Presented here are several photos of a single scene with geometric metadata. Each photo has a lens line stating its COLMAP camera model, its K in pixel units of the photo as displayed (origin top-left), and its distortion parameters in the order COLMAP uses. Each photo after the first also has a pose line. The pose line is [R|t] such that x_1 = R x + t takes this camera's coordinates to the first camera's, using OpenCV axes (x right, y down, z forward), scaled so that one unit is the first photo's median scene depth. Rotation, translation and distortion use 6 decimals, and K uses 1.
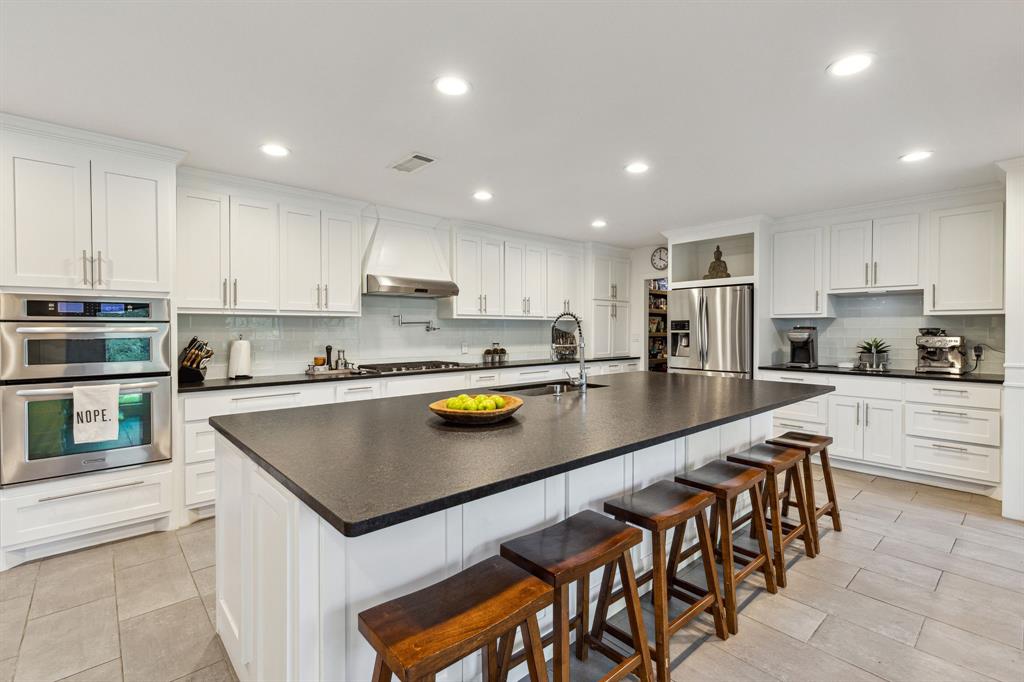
lens RADIAL K [[462.6, 0, 512.0], [0, 462.6, 337.3], [0, 0, 1]] dist [0.000996, -0.000124]
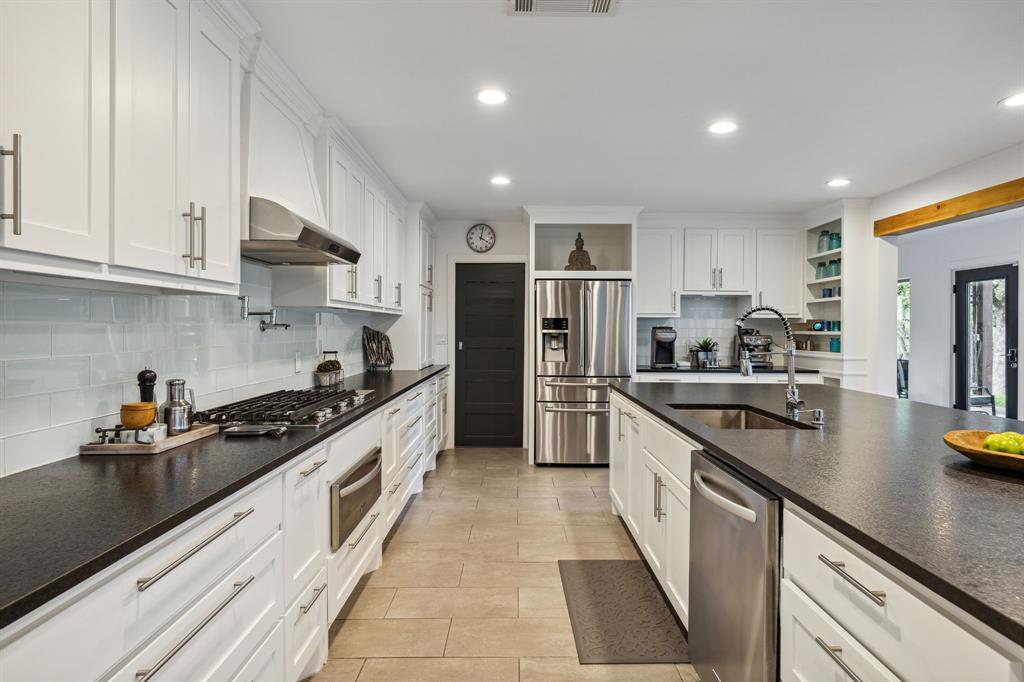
lens RADIAL K [[569.5, 0, 513.5], [0, 569.5, 335.6], [0, 0, 1]] dist [-0.003966, -0.000113]
pose [[0.656713, -0.005691, 0.754119, -0.470412], [0.007812, 0.999969, 0.000744, -0.006543], [-0.754100, 0.005403, 0.656737, 0.413616]]
